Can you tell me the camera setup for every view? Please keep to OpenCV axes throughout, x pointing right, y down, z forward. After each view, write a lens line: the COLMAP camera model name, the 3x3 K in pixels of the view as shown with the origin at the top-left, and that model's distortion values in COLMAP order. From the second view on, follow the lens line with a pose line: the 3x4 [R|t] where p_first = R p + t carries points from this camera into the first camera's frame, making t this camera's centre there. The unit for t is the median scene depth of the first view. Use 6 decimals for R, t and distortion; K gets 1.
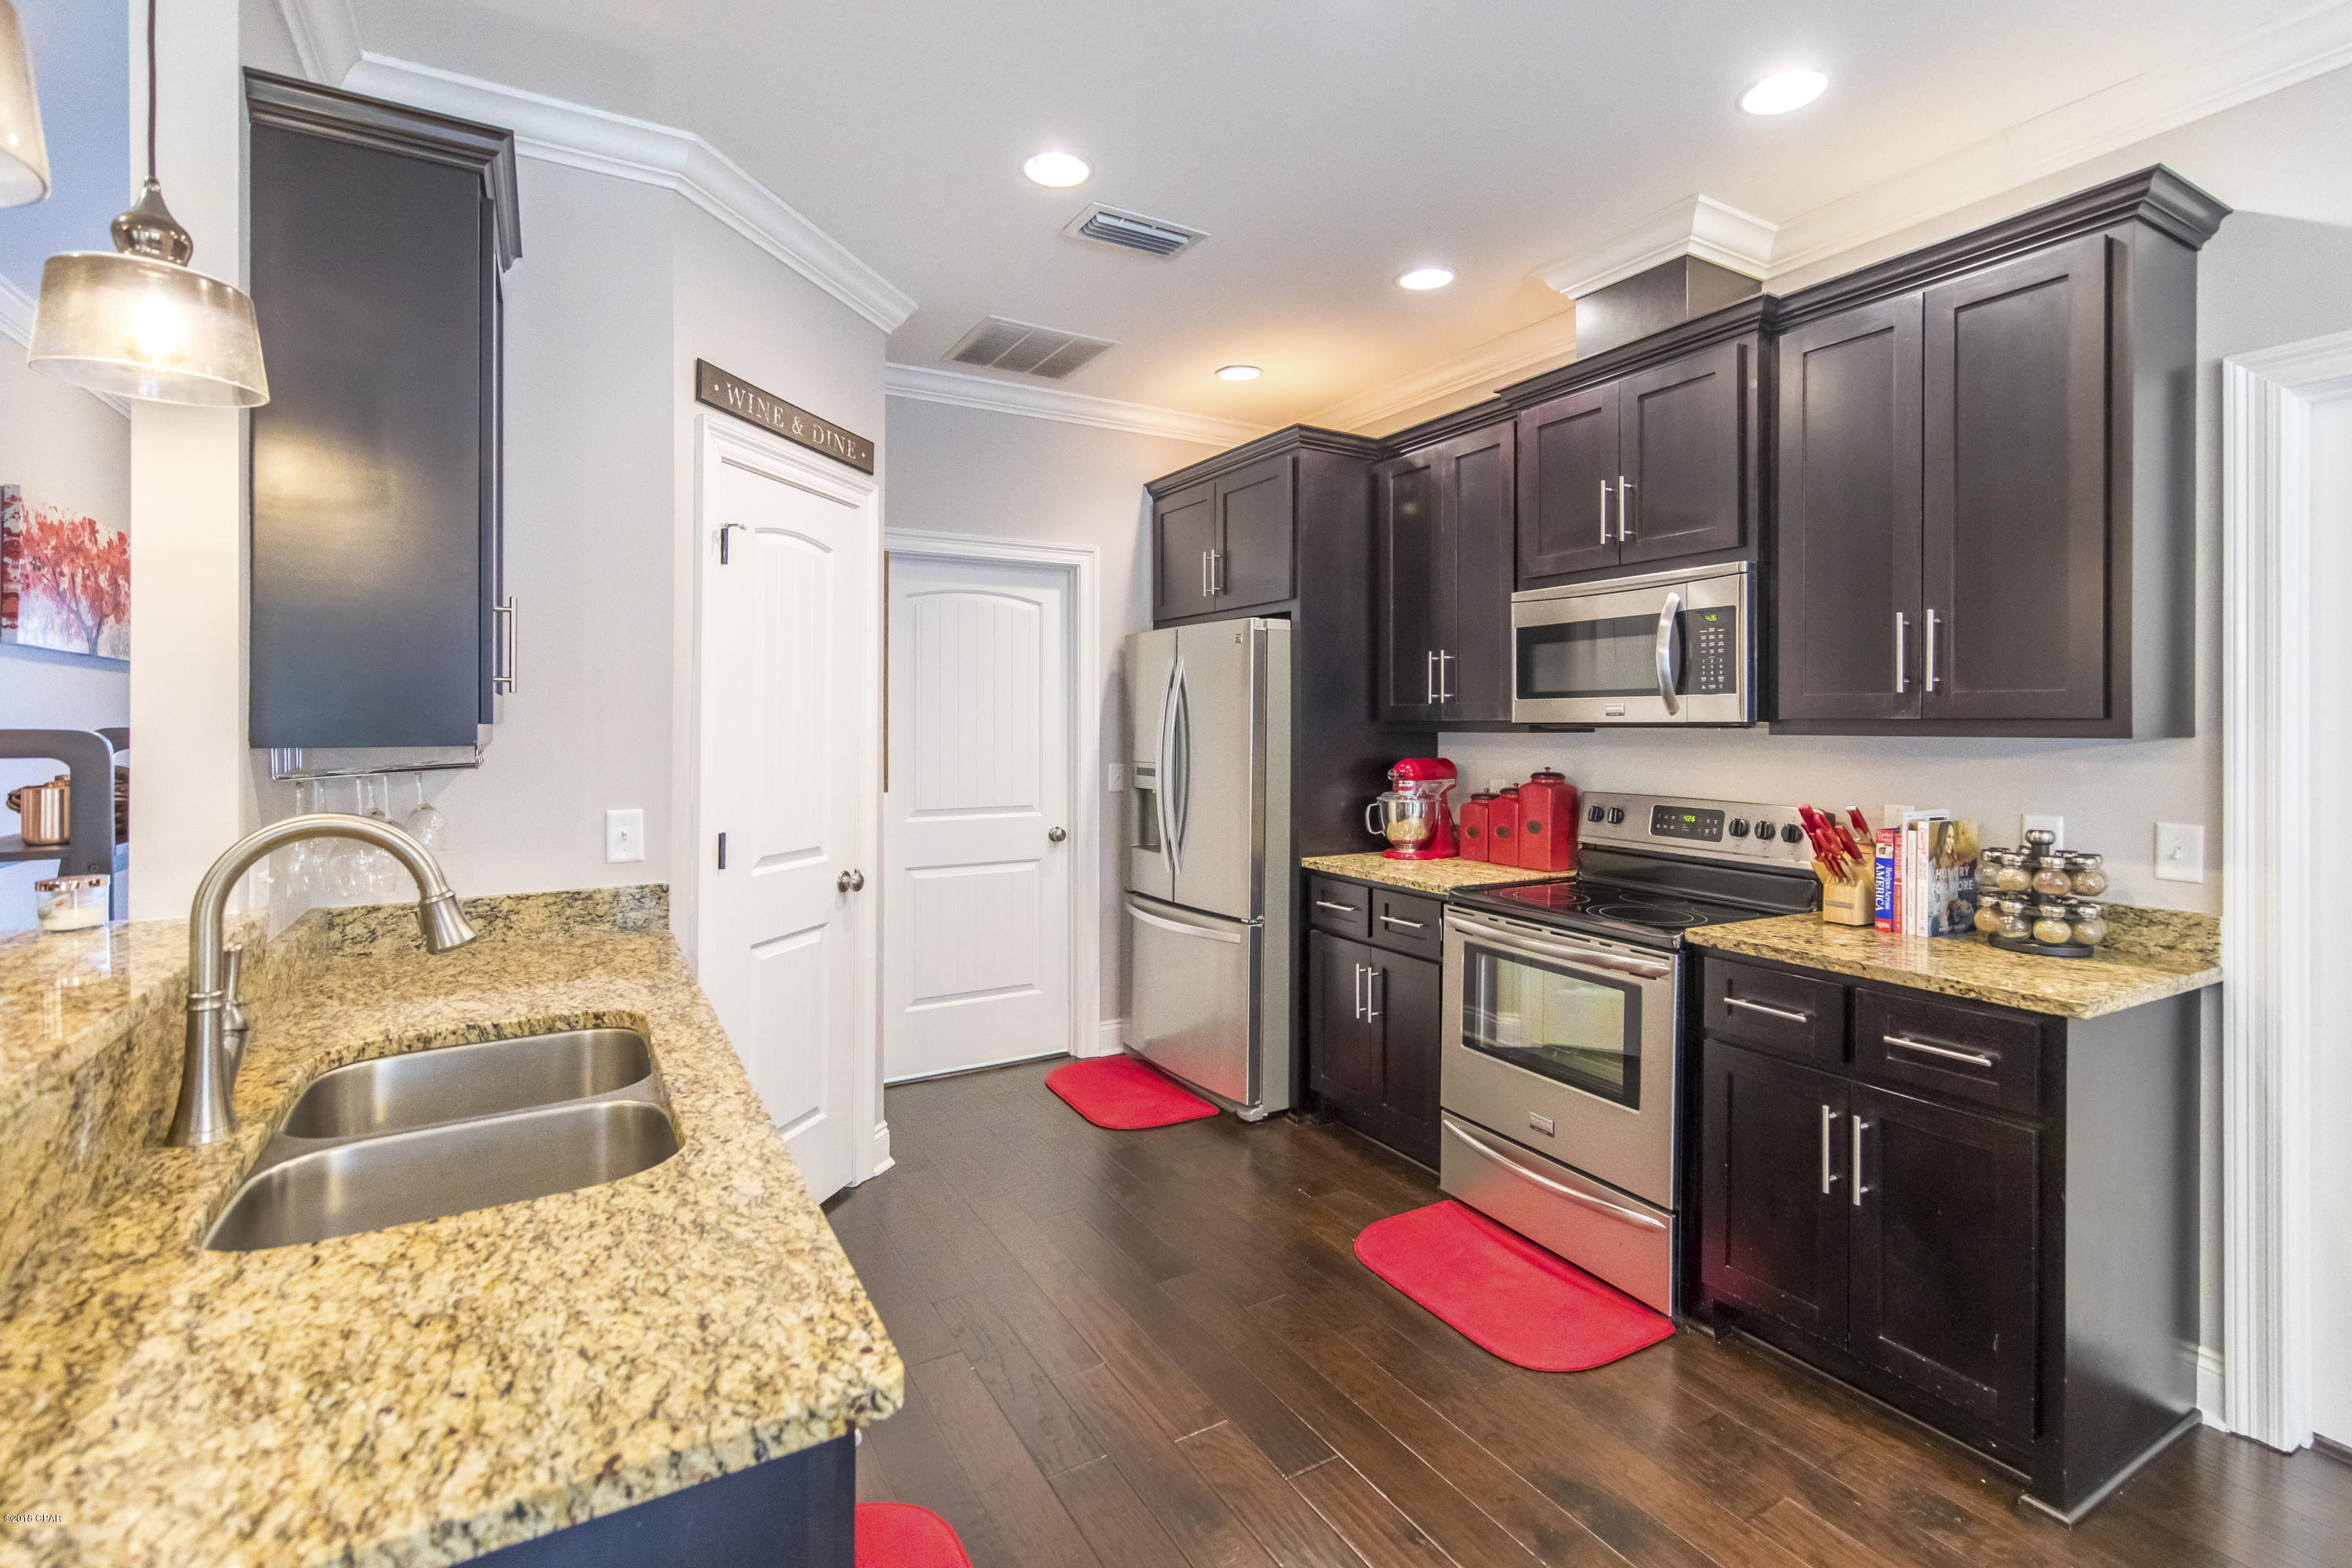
lens RADIAL K [[1061.0, 0, 1210.1], [0, 1061.0, 726.8], [0, 0, 1]] dist [0.000091, 0.000508]
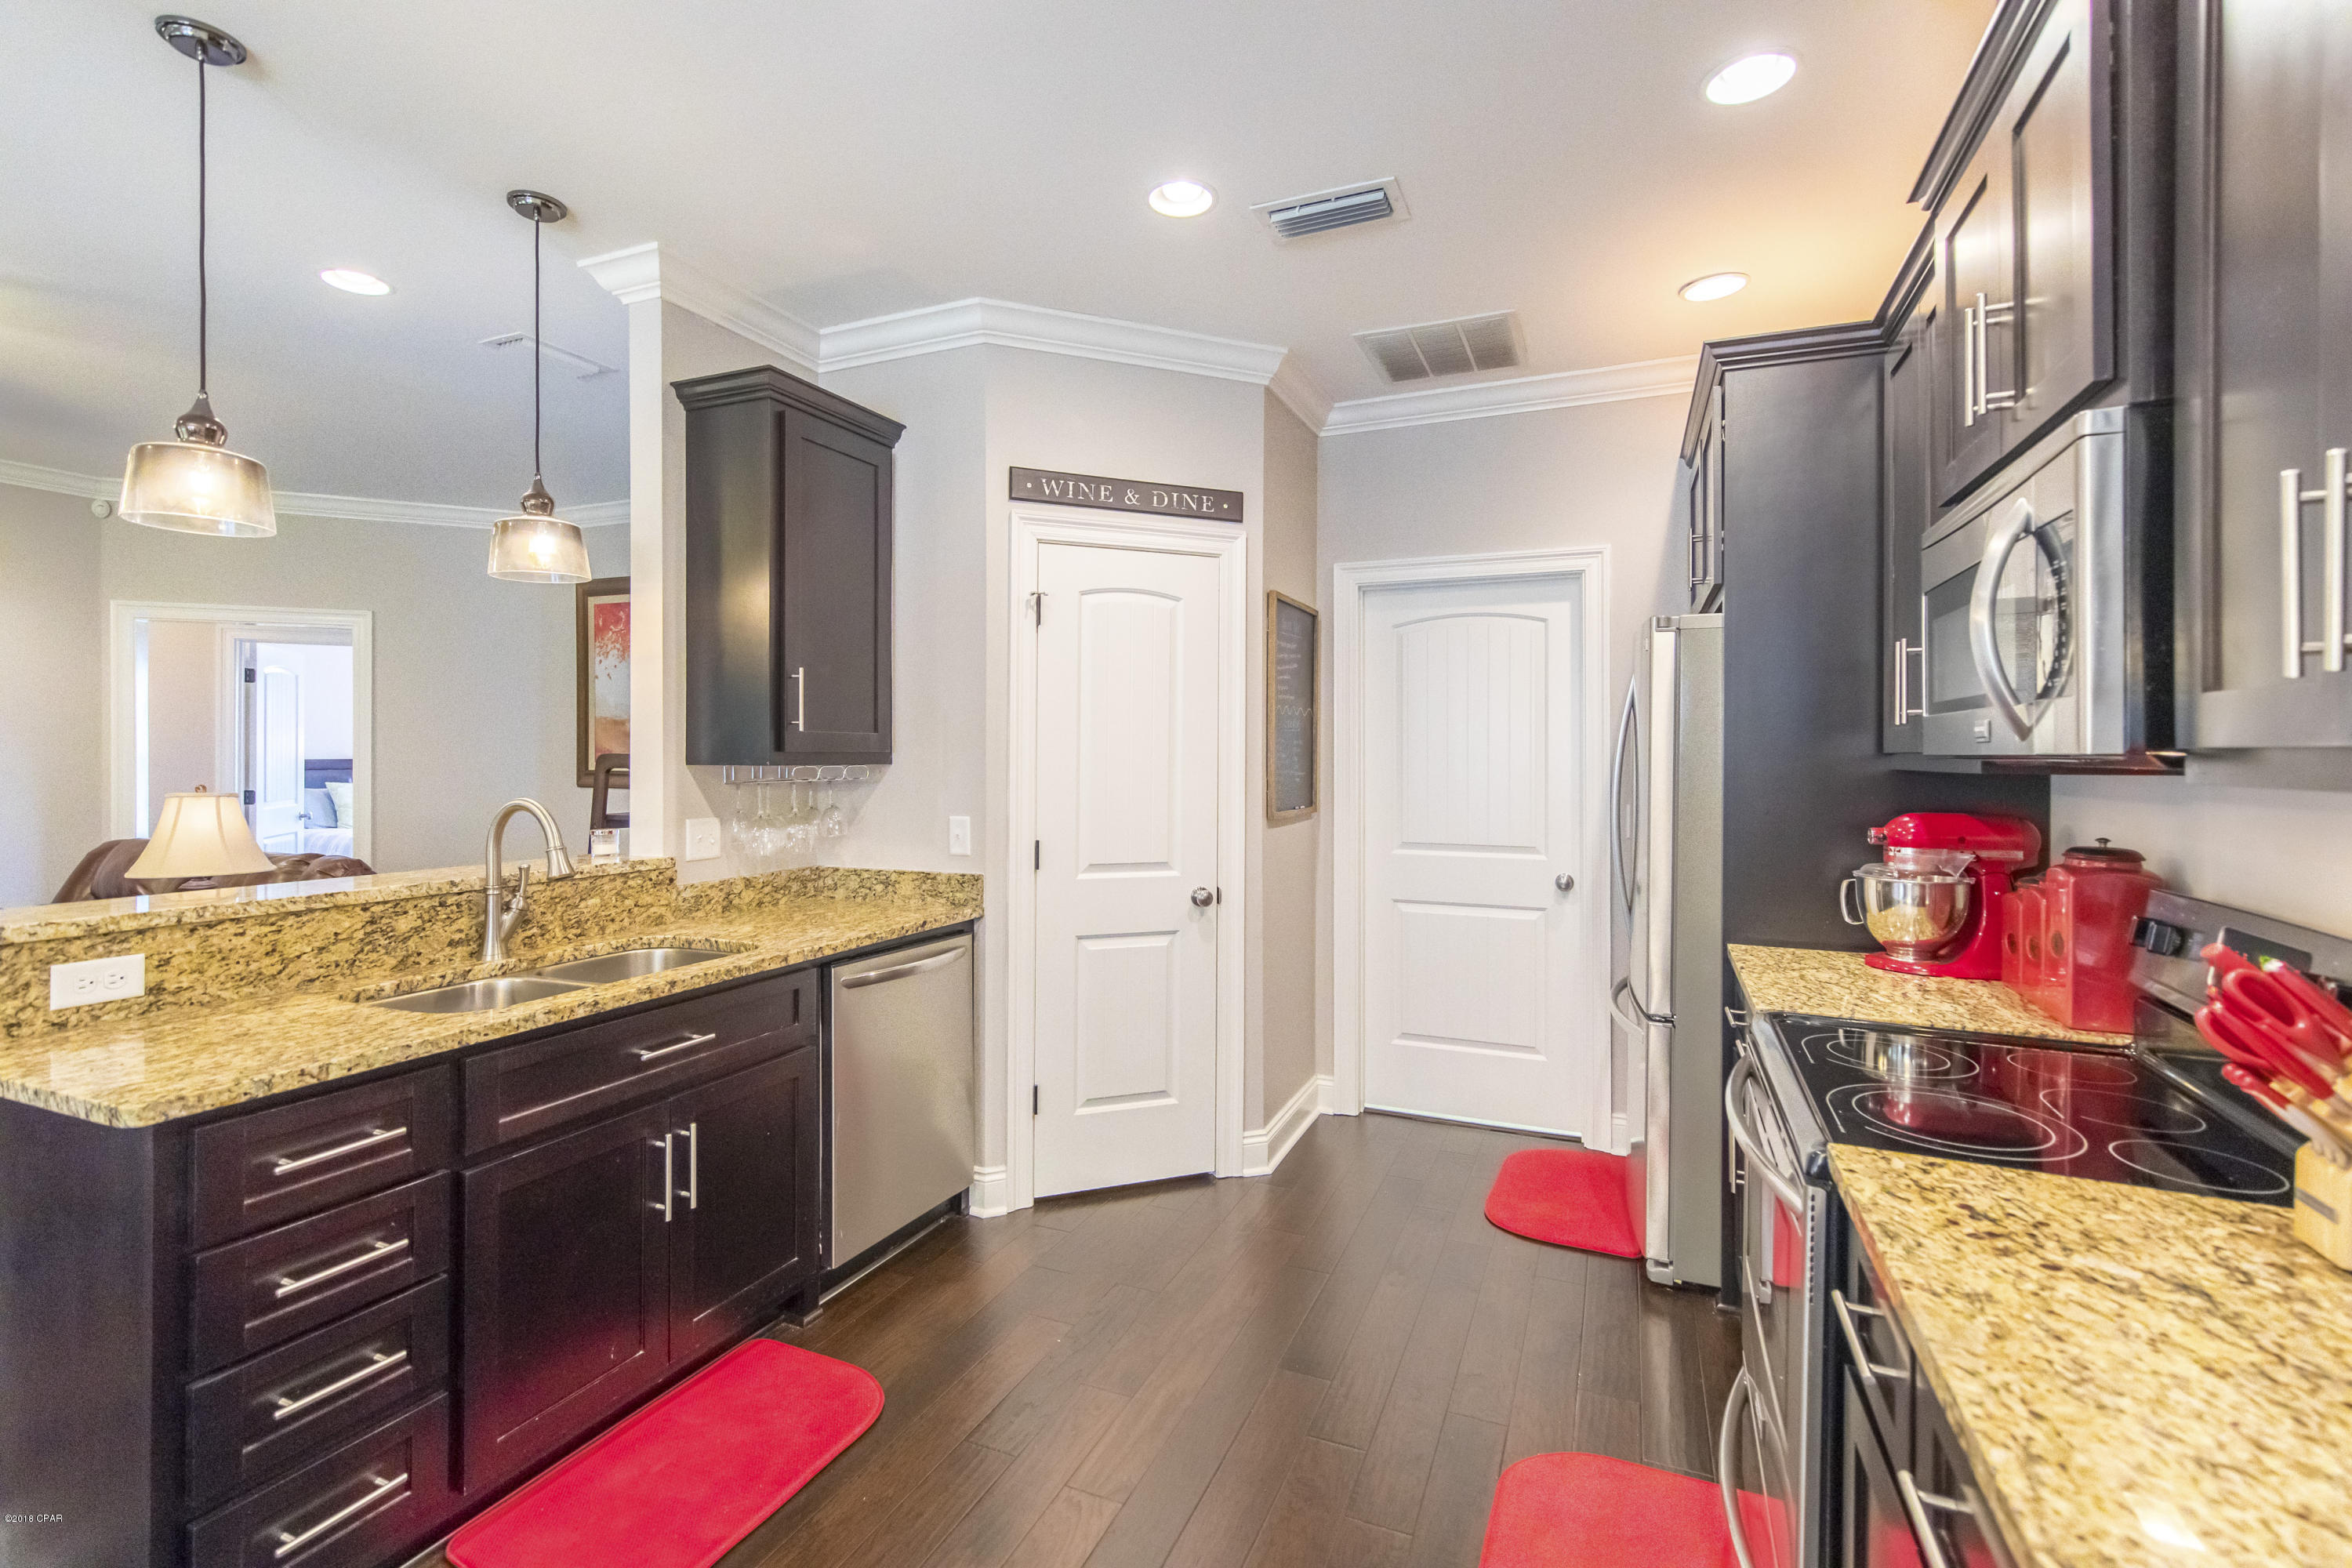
lens RADIAL K [[1061.0, 0, 1182.1], [0, 1061.0, 759.6], [0, 0, 1]] dist [0.000091, 0.000508]
pose [[0.585931, 0.007497, -0.810326, 0.673334], [-0.007371, 0.999965, 0.003921, -0.001209], [0.810328, 0.003675, 0.585966, 0.421191]]
